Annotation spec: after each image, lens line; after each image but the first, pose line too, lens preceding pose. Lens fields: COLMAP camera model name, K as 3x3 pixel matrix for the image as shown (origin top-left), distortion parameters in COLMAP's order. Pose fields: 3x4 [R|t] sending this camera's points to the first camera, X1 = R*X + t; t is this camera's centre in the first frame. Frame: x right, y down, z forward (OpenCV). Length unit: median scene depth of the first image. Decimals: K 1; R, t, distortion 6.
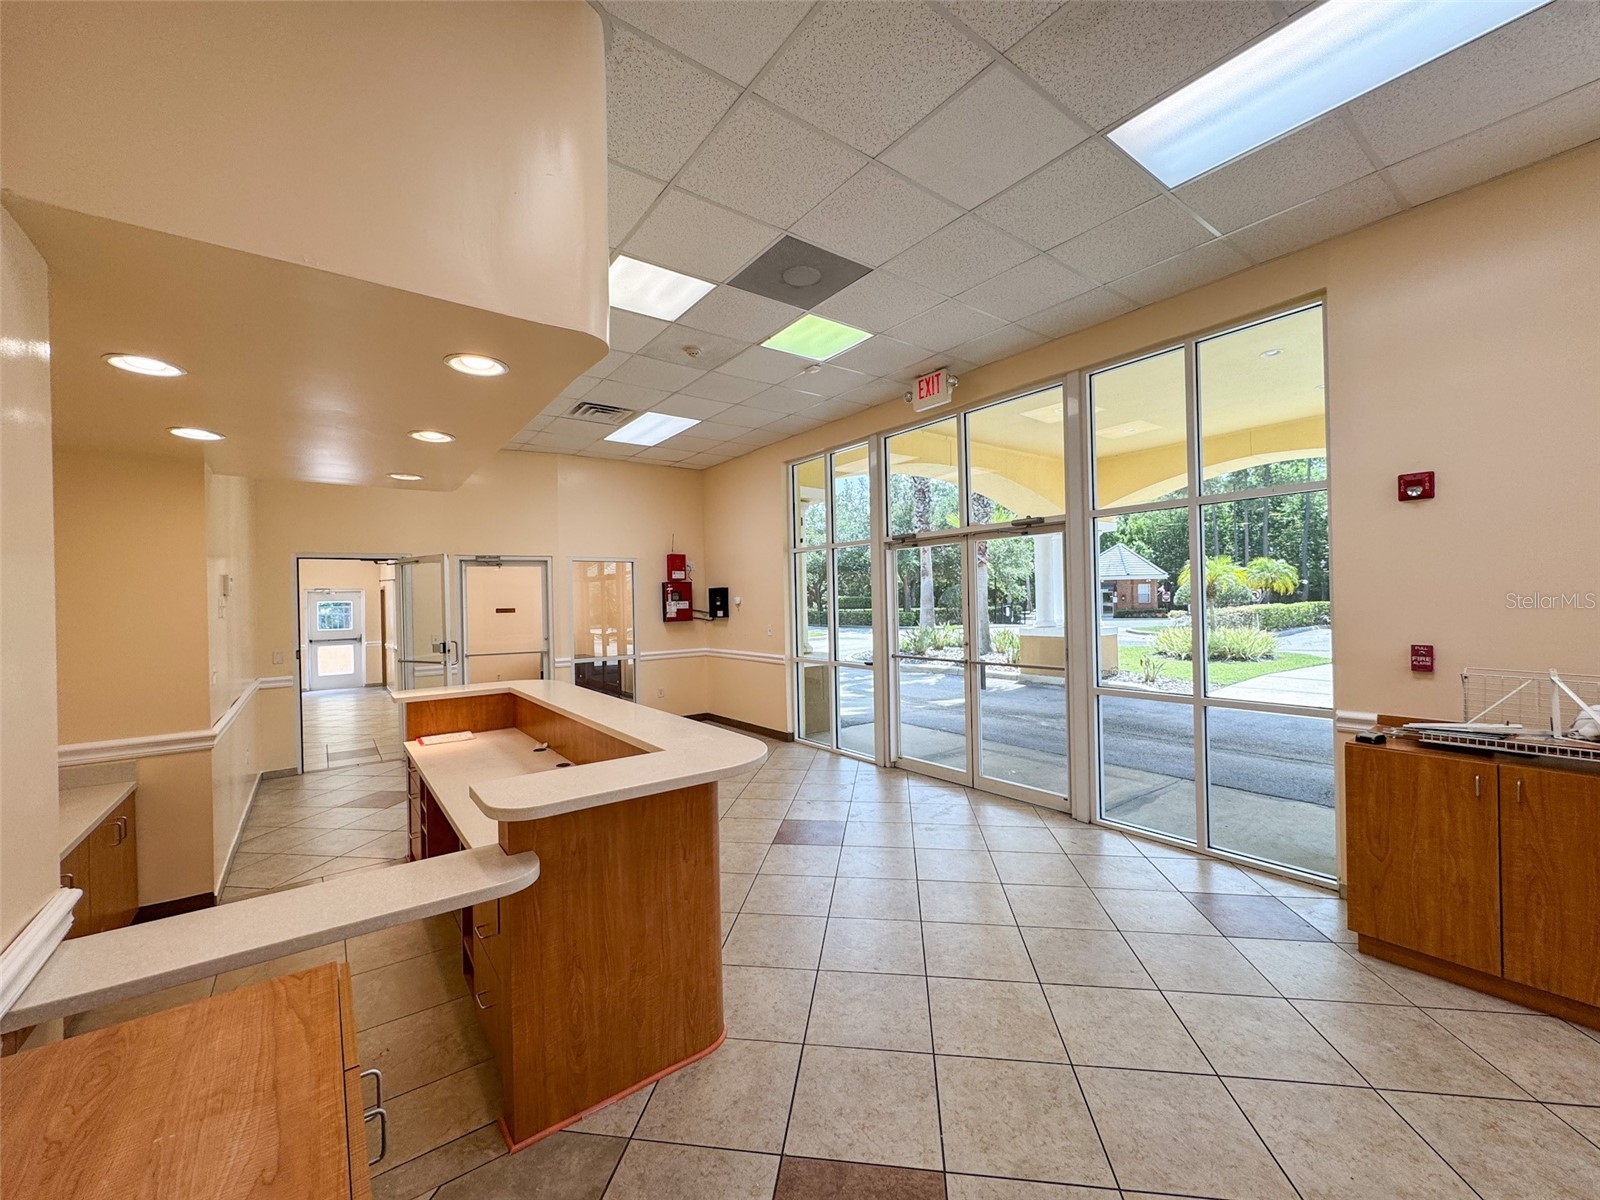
lens RADIAL K [[637.9, 0, 807.3], [0, 637.9, 600.3], [0, 0, 1]] dist [-0.008554, 0.000068]
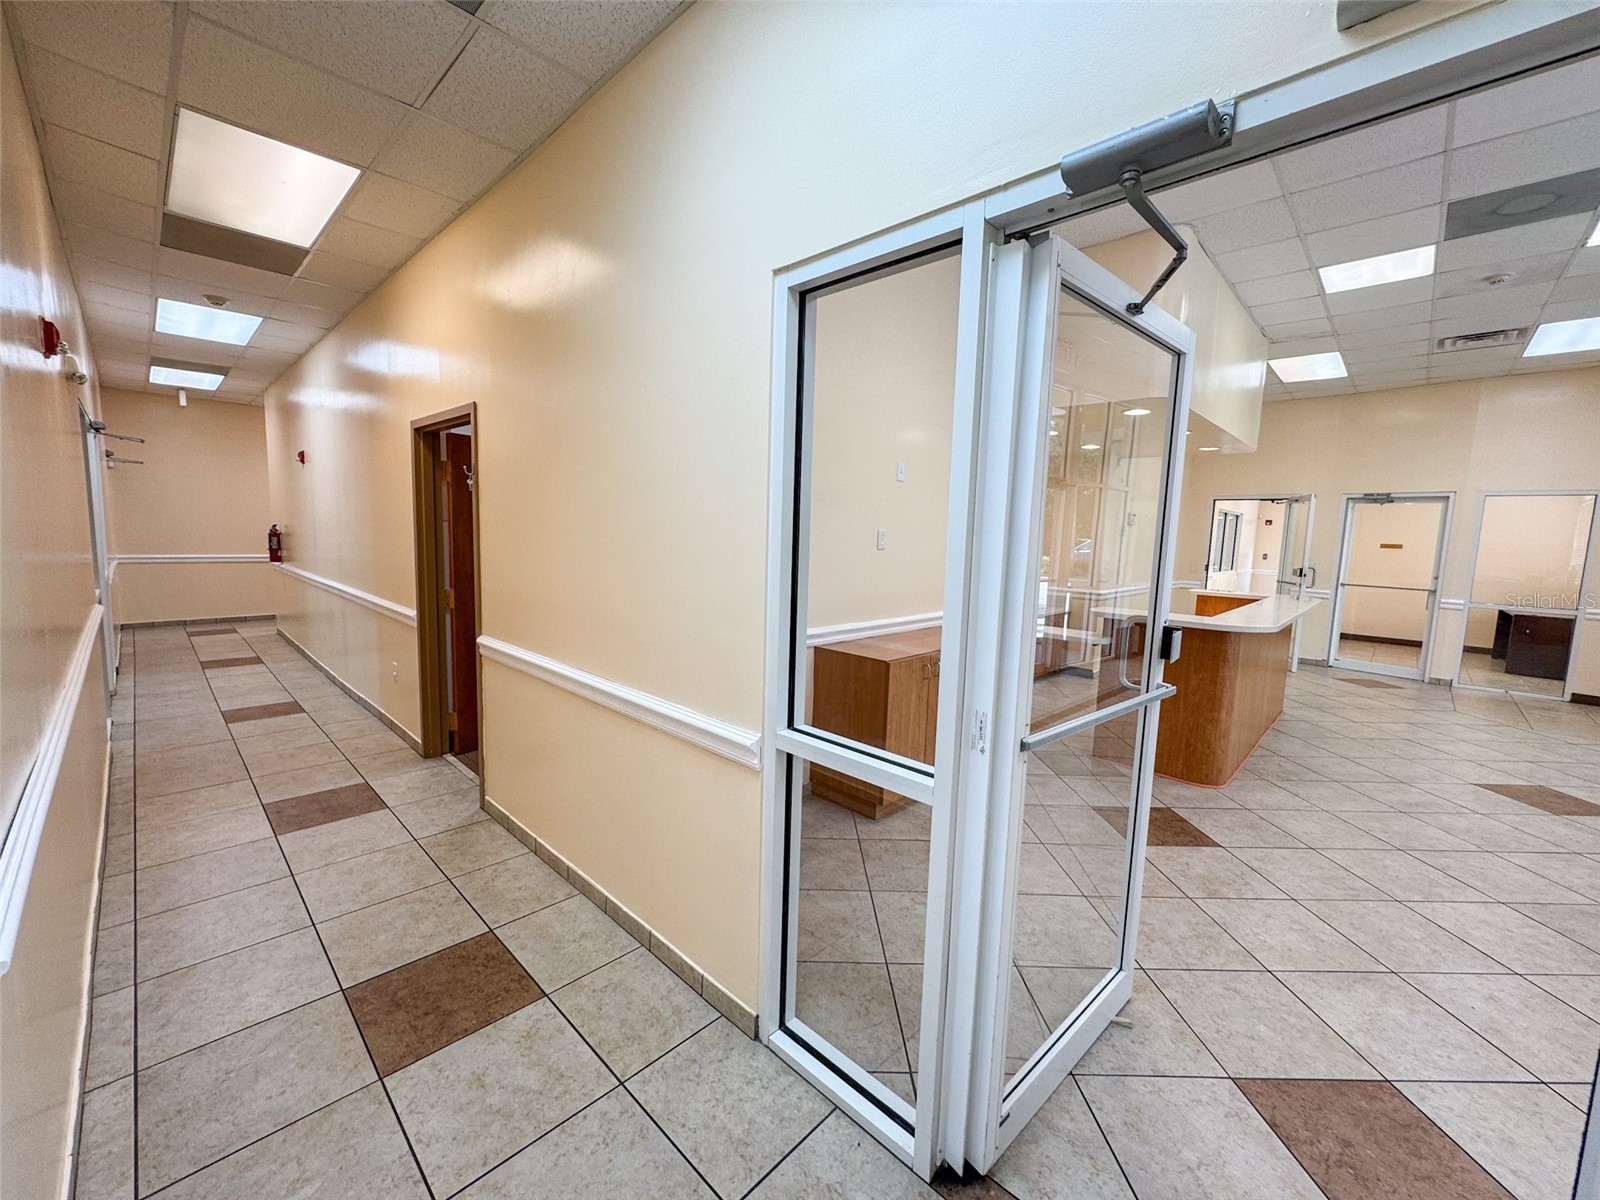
lens RADIAL K [[637.9, 0, 807.3], [0, 637.9, 600.3], [0, 0, 1]] dist [-0.008554, 0.000068]
pose [[0.165138, 0.133469, -0.977198, 0.491661], [-0.032811, 0.990996, 0.129809, 0.001022], [0.985725, 0.010626, 0.168030, -0.140540]]
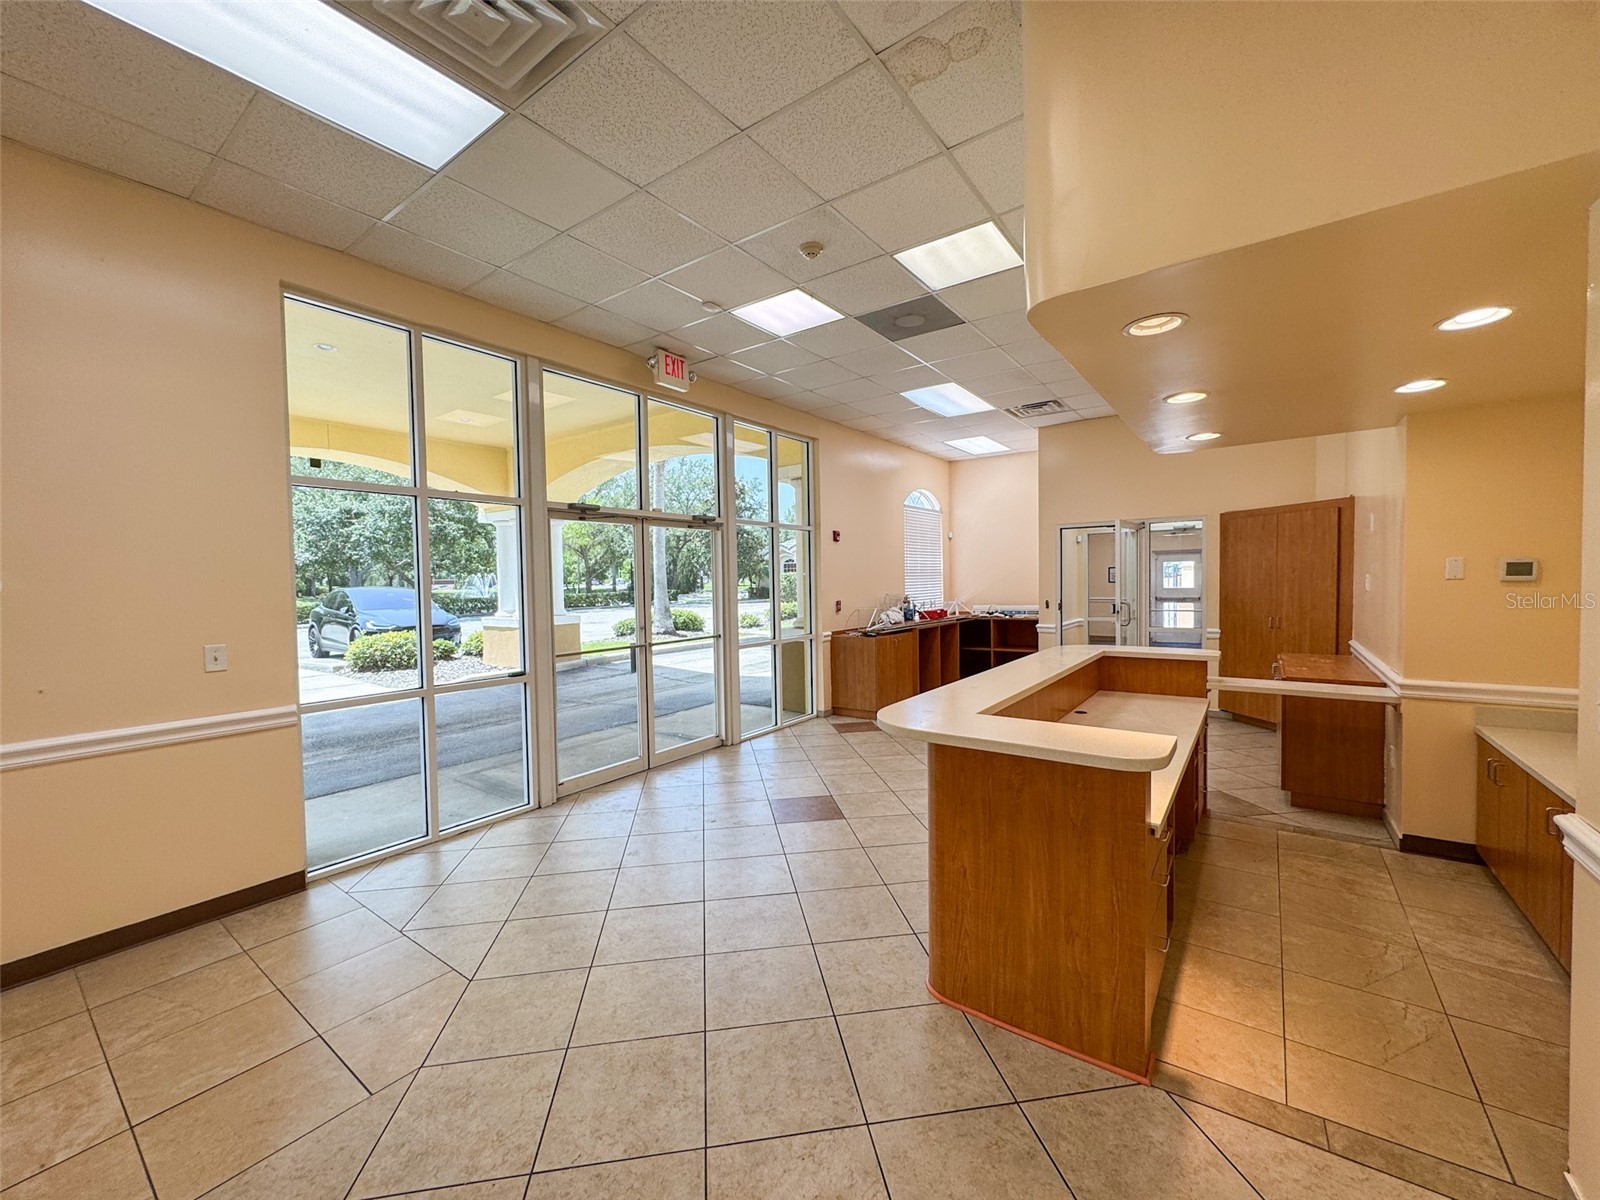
lens RADIAL K [[648.8, 0, 800.0], [0, 648.8, 600.0], [0, 0, 1]] dist [0.025538, -0.000010]
pose [[-0.295487, -0.006599, 0.955324, -0.719182], [0.023152, 0.999633, 0.014066, 0.014868], [-0.955066, 0.026275, -0.295226, 0.963727]]
